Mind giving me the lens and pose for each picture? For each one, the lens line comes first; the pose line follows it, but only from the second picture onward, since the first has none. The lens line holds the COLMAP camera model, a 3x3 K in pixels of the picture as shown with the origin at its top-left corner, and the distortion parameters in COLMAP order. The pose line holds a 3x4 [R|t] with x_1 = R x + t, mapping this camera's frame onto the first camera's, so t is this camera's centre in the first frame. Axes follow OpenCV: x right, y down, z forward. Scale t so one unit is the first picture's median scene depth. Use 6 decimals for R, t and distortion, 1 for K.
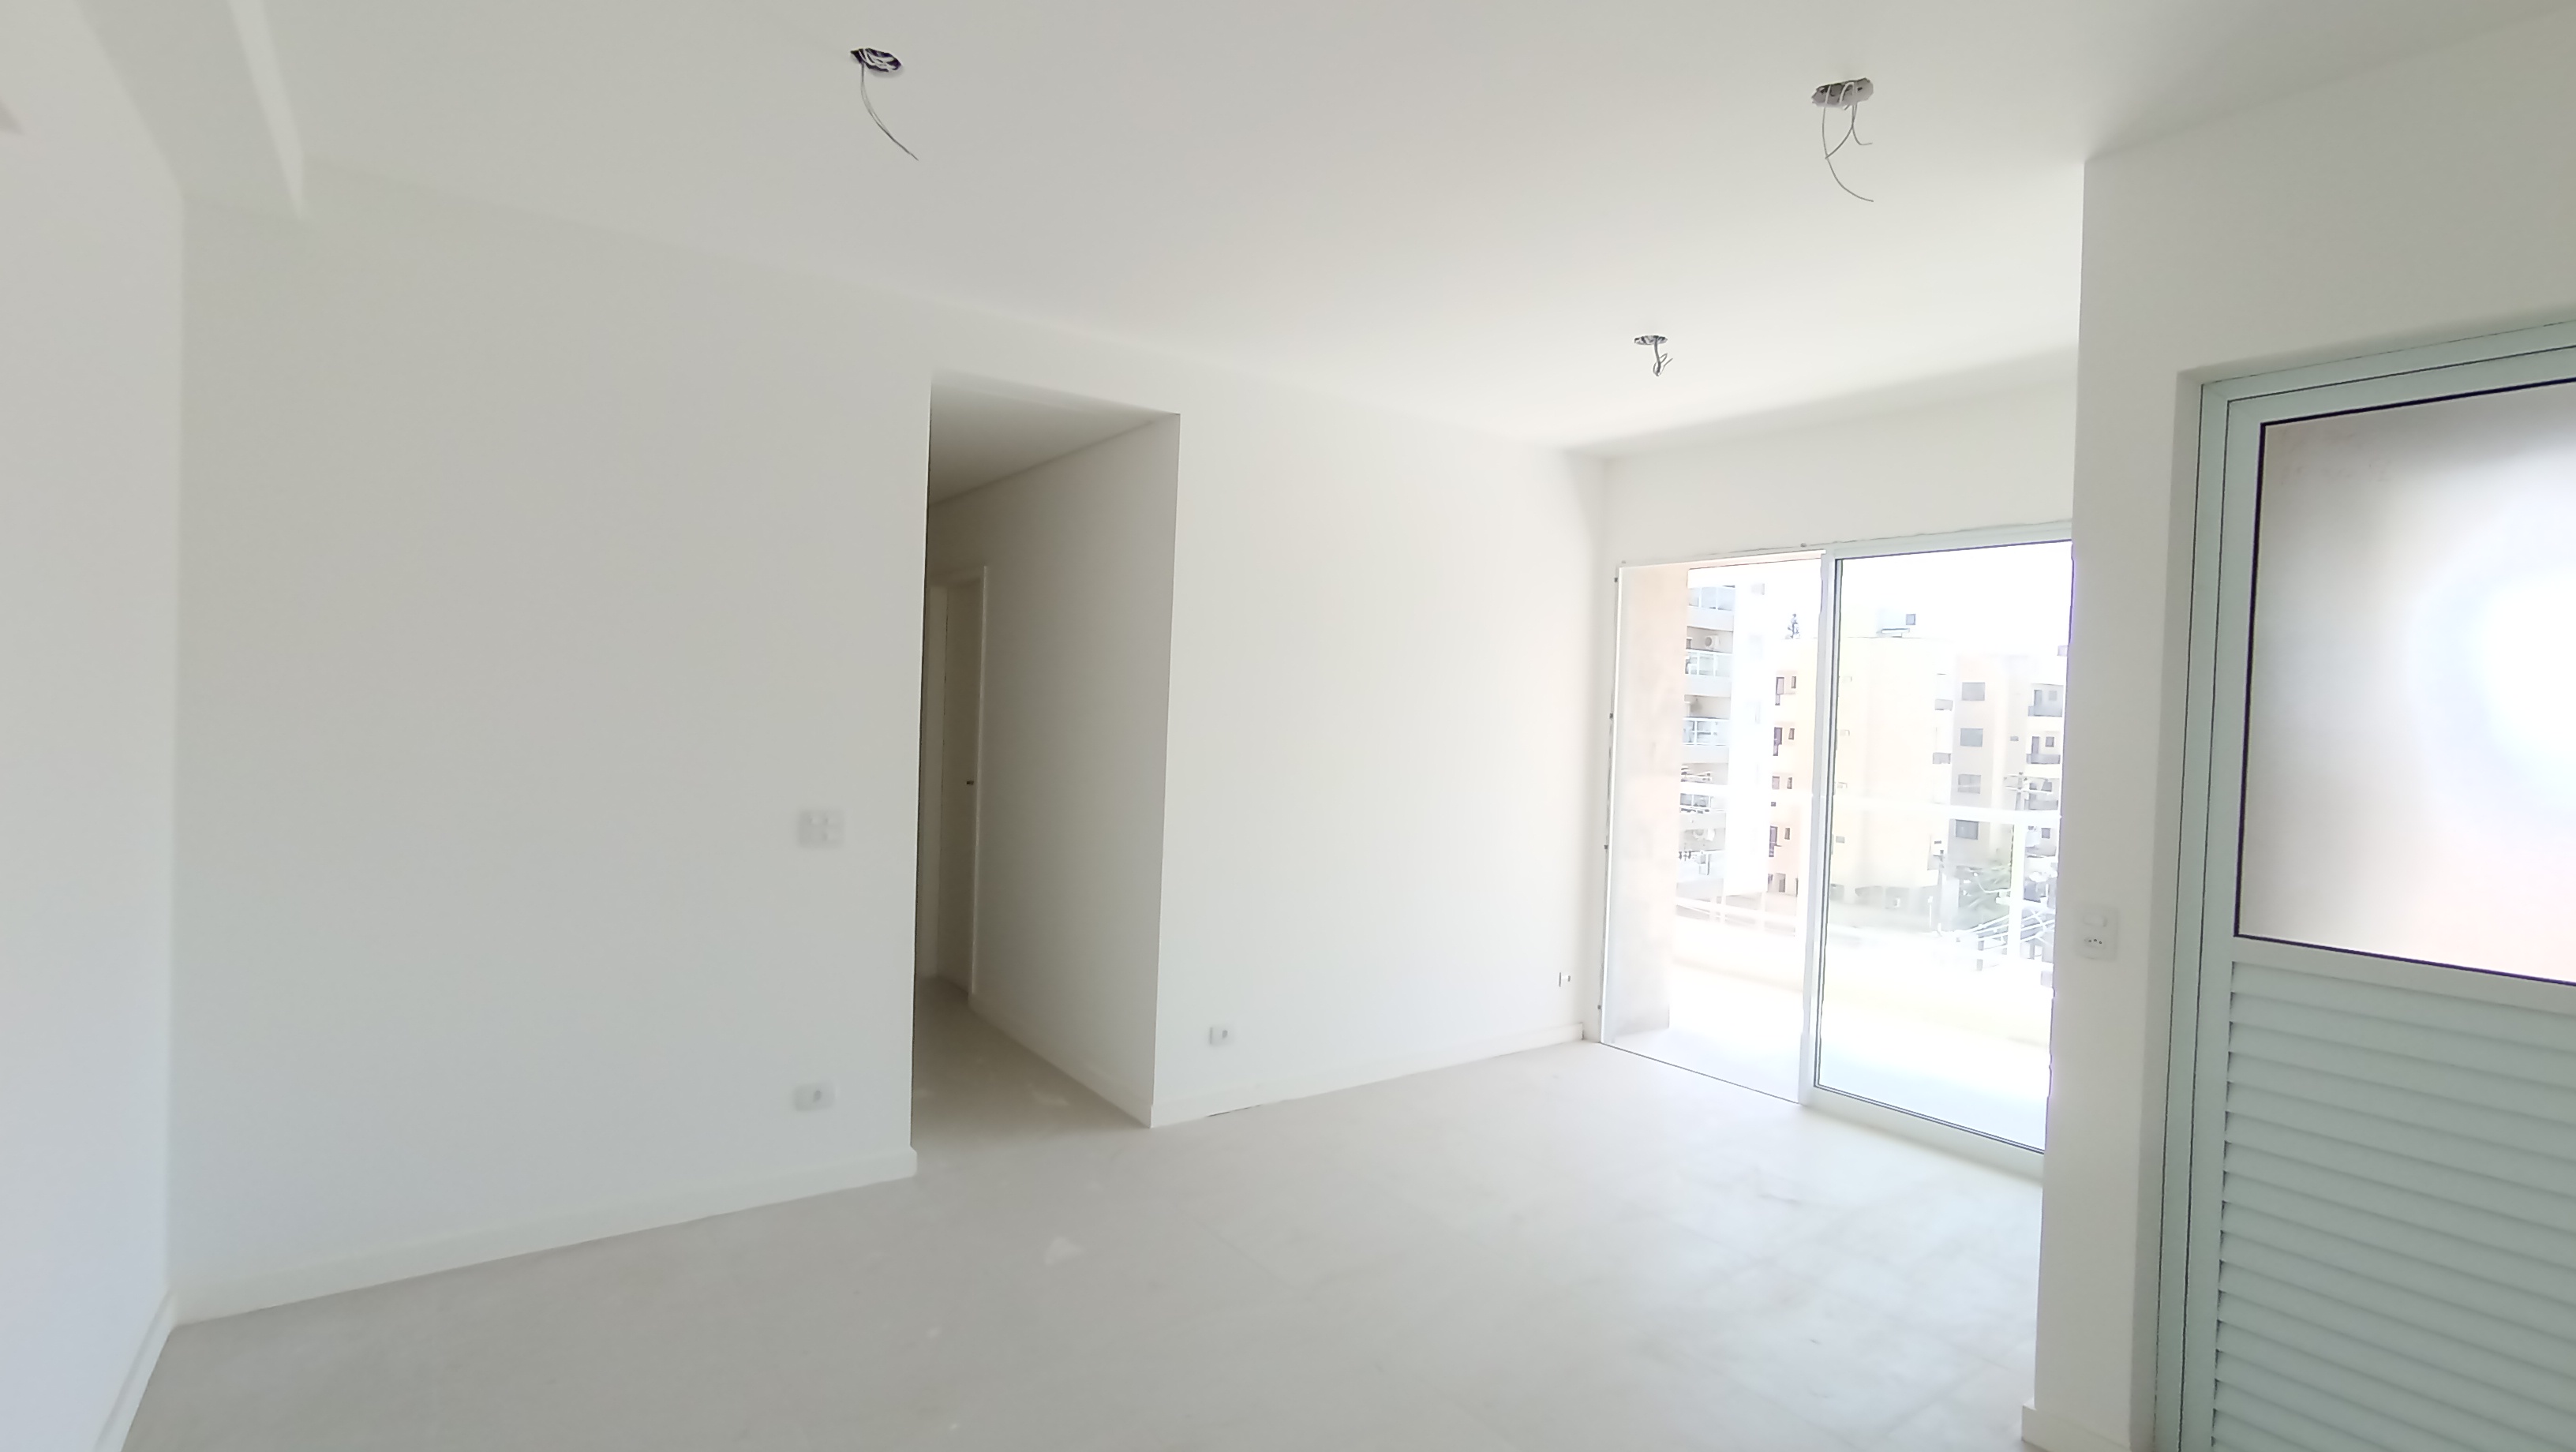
lens RADIAL K [[1176.3, 0, 1291.1], [0, 1176.3, 725.6], [0, 0, 1]] dist [-0.051797, 0.039082]
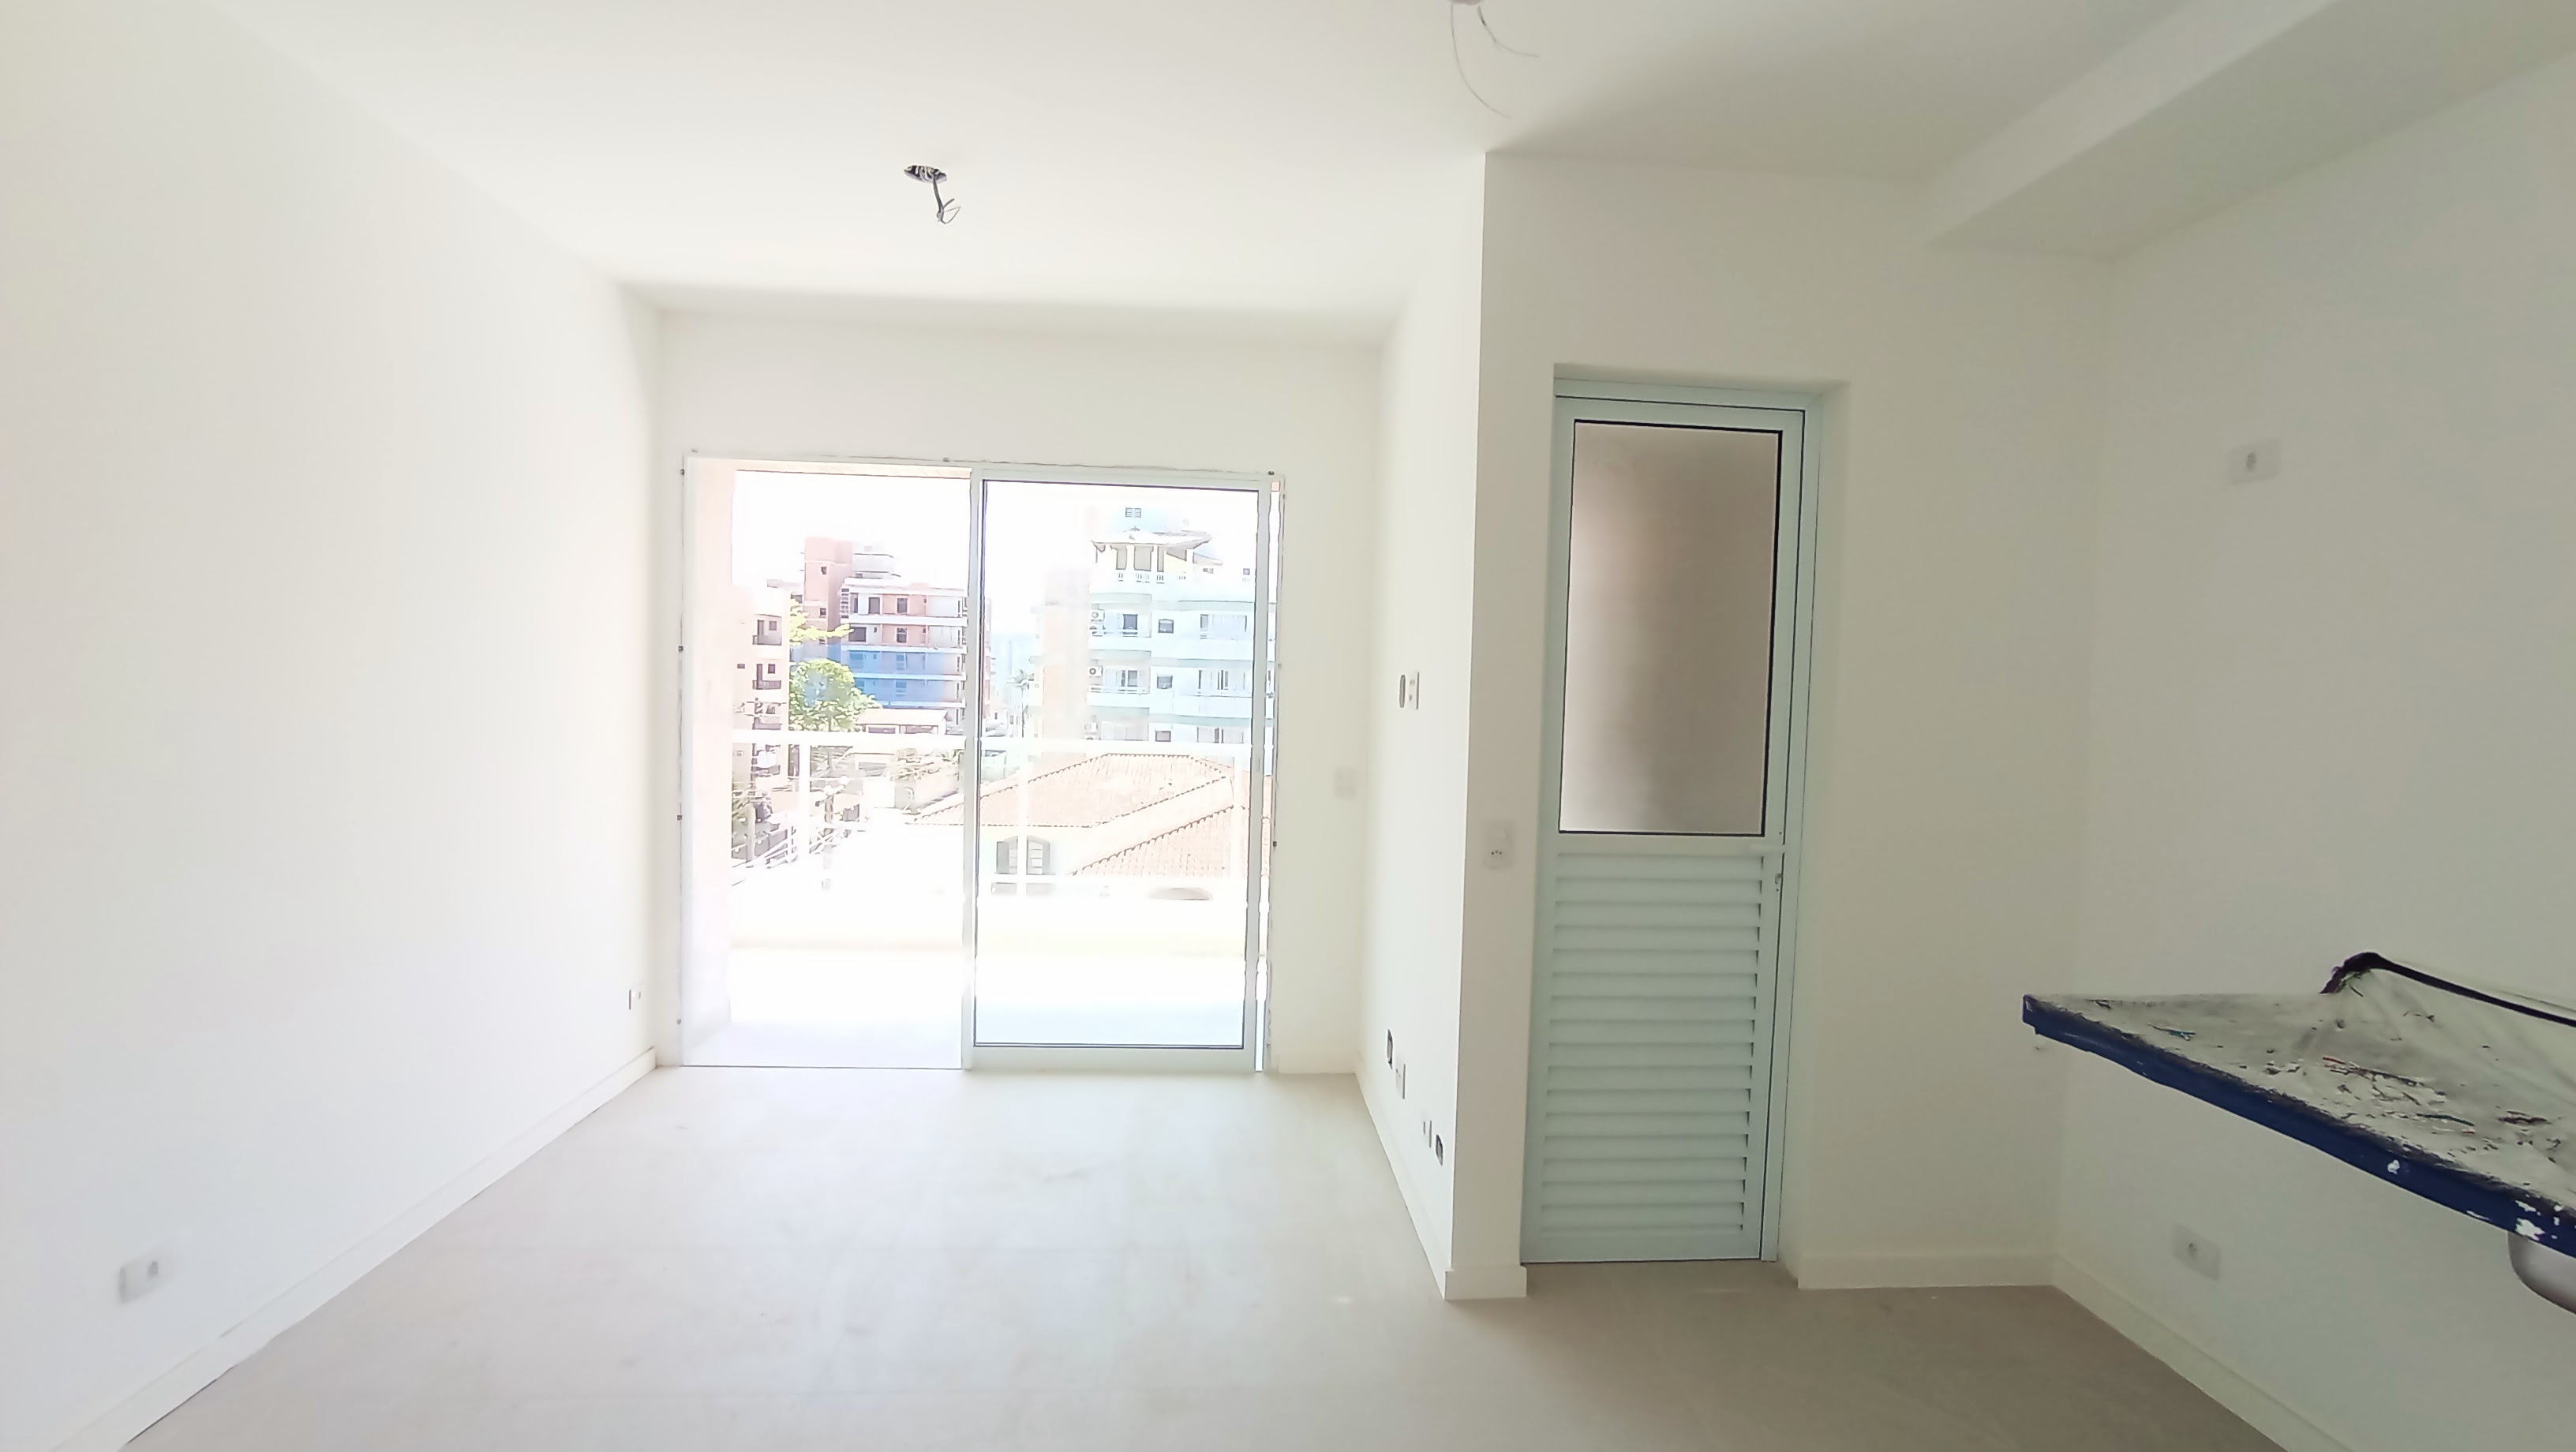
lens RADIAL K [[1176.3, 0, 1291.1], [0, 1176.3, 725.6], [0, 0, 1]] dist [-0.051797, 0.039082]
pose [[0.522497, -0.054830, 0.850876, -0.194774], [0.001837, 0.998000, 0.063183, -0.006227], [-0.852639, -0.031449, 0.521553, 0.286738]]
